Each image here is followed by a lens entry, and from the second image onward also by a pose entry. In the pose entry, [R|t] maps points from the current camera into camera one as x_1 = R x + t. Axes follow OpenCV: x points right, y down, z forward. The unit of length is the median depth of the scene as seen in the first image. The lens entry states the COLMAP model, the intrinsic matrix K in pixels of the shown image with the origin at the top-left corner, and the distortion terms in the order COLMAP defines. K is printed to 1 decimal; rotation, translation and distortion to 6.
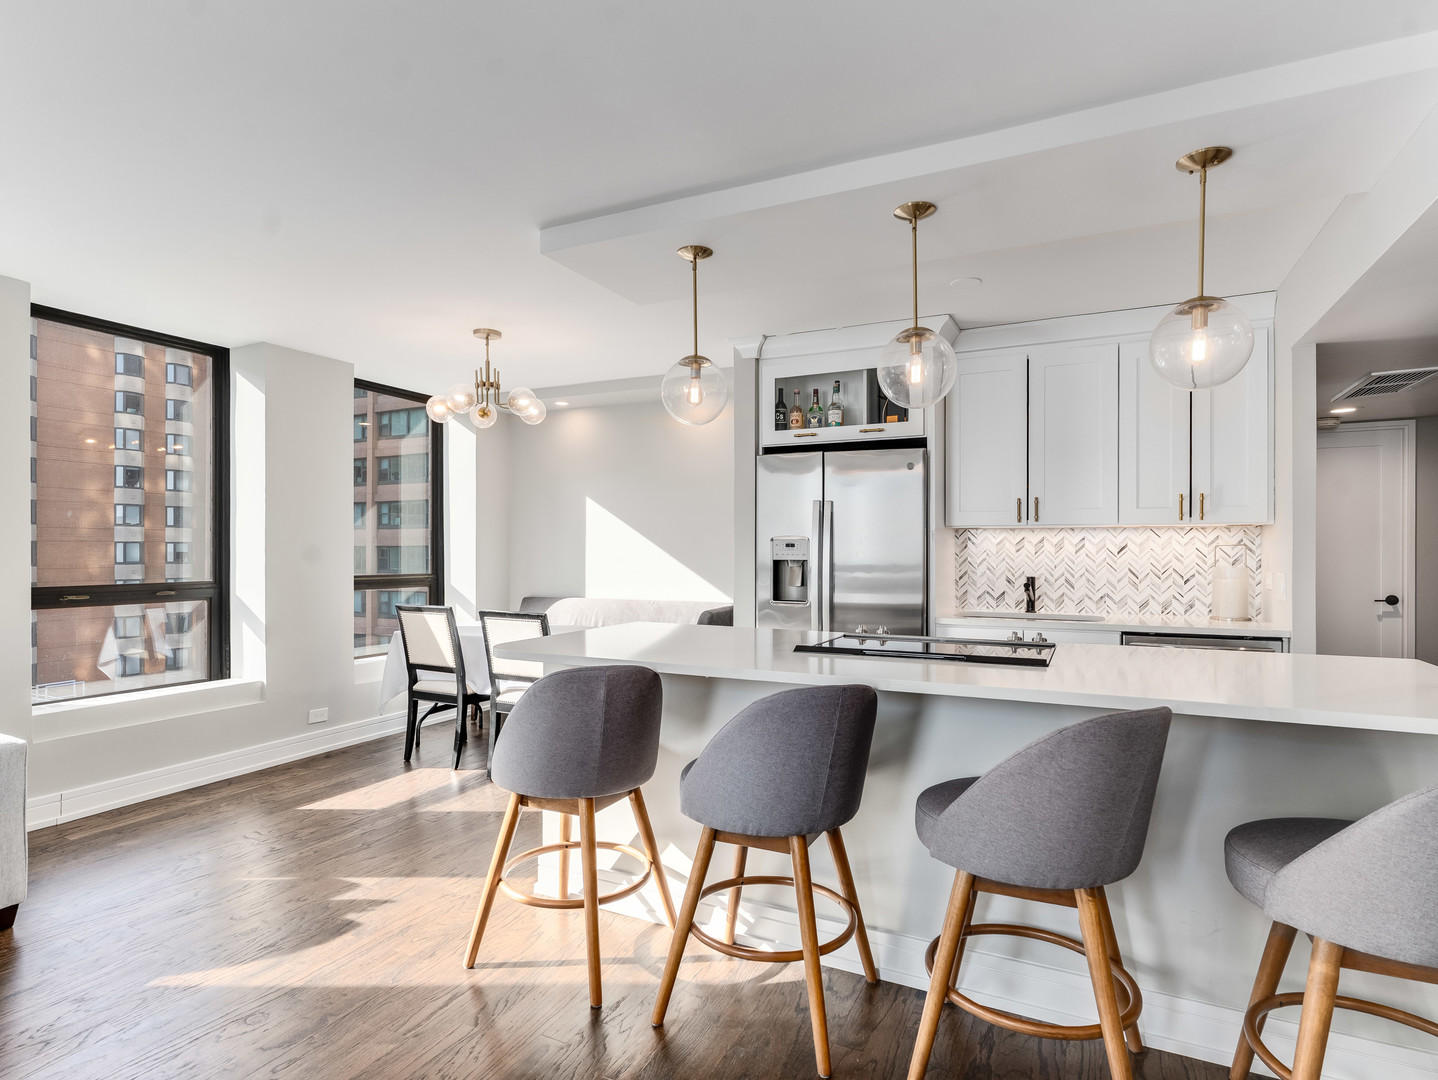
lens RADIAL K [[775.9, 0, 715.2], [0, 775.9, 552.6], [0, 0, 1]] dist [0.002069, 0.000231]
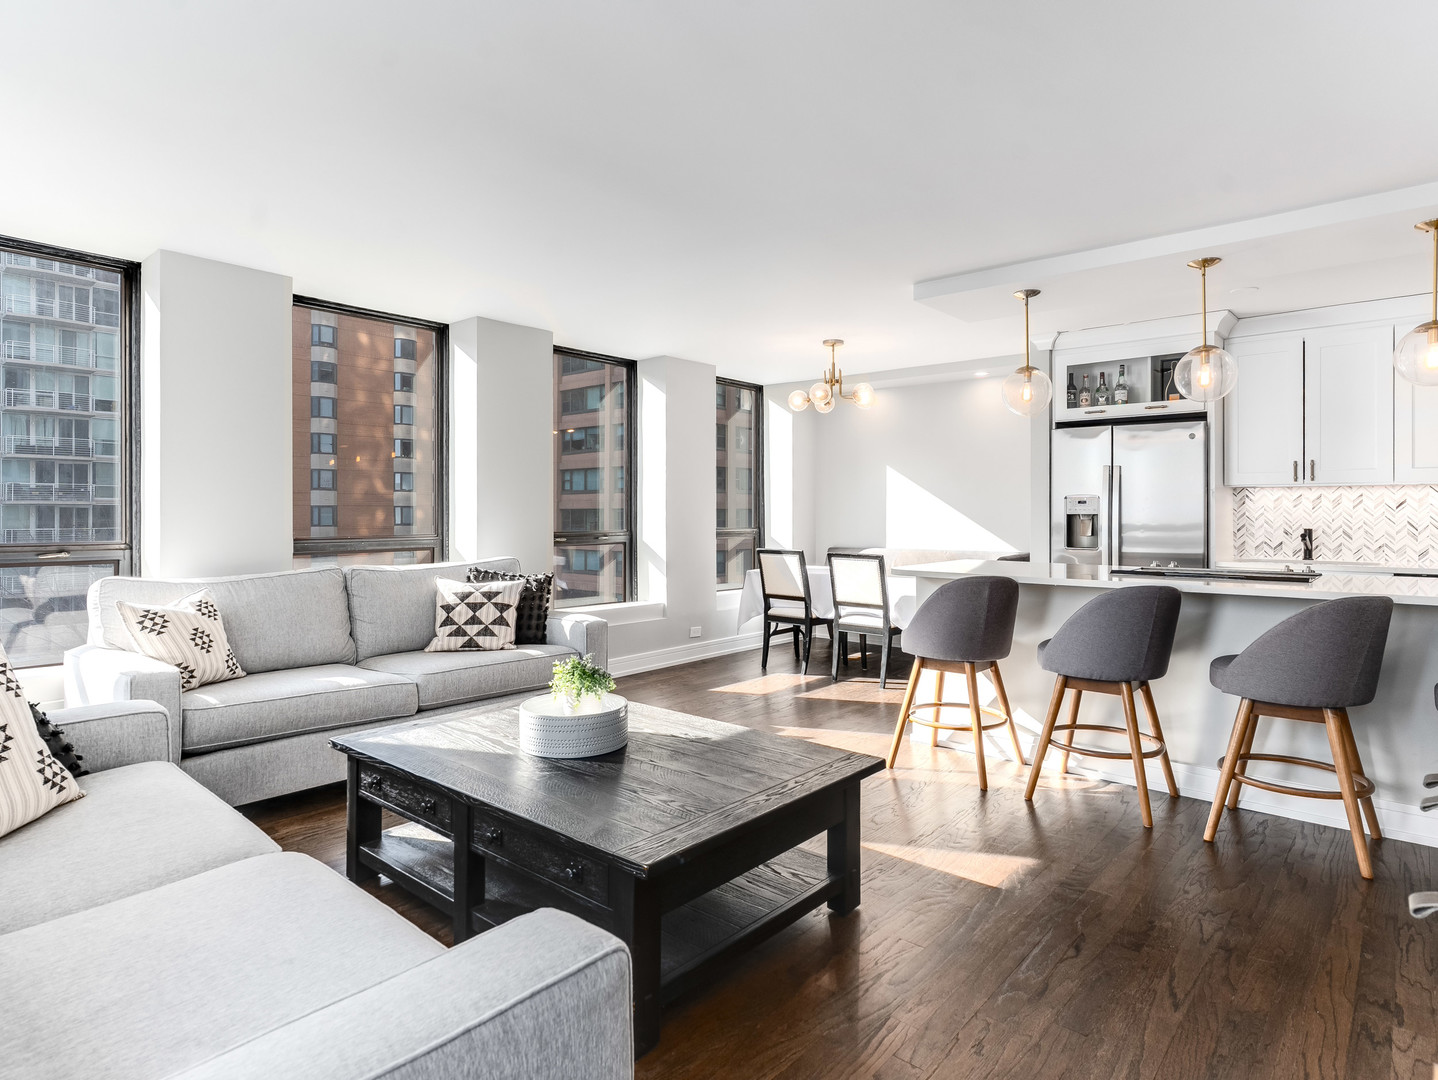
lens RADIAL K [[814.2, 0, 725.9], [0, 814.2, 513.1], [0, 0, 1]] dist [0.005809, 0.000871]
pose [[0.968811, -0.001181, -0.247800, -0.127840], [0.000344, 0.999994, -0.003421, 0.011747], [0.247802, 0.003229, 0.968805, -0.382890]]
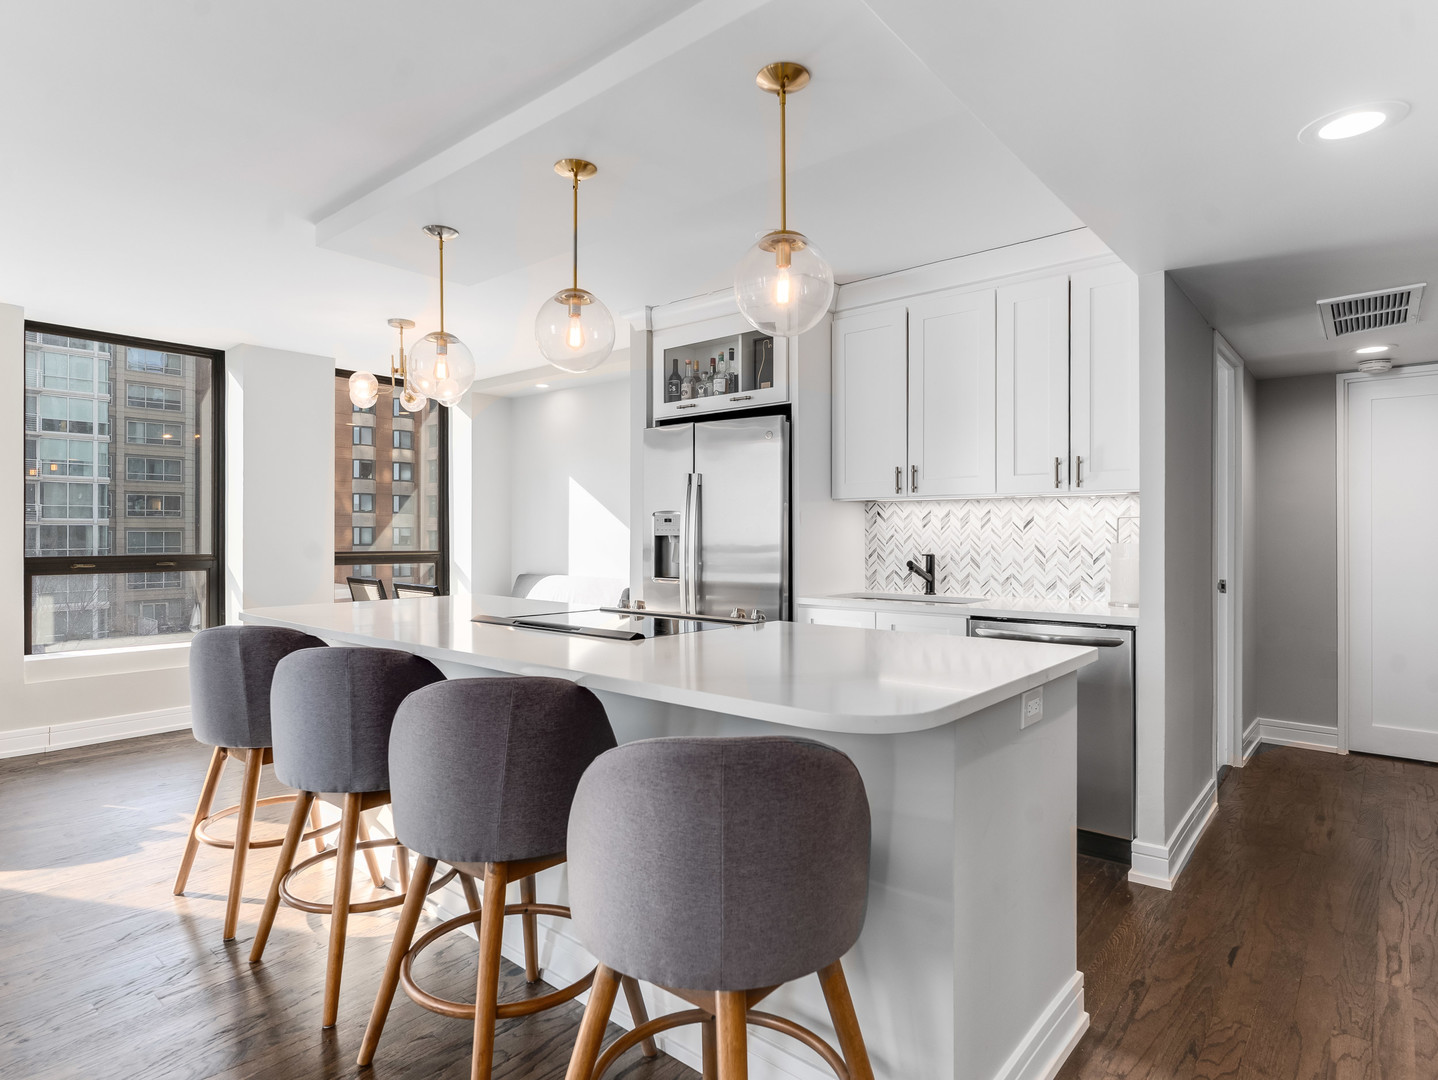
lens RADIAL K [[797.5, 0, 719.0], [0, 797.5, 540.0], [0, 0, 1]] dist [-0.002043, 0.002208]
pose [[0.969120, 0.002161, -0.246581, 0.396994], [-0.001380, 0.999993, 0.003341, 0.011502], [0.246586, -0.002898, 0.969117, 0.047443]]
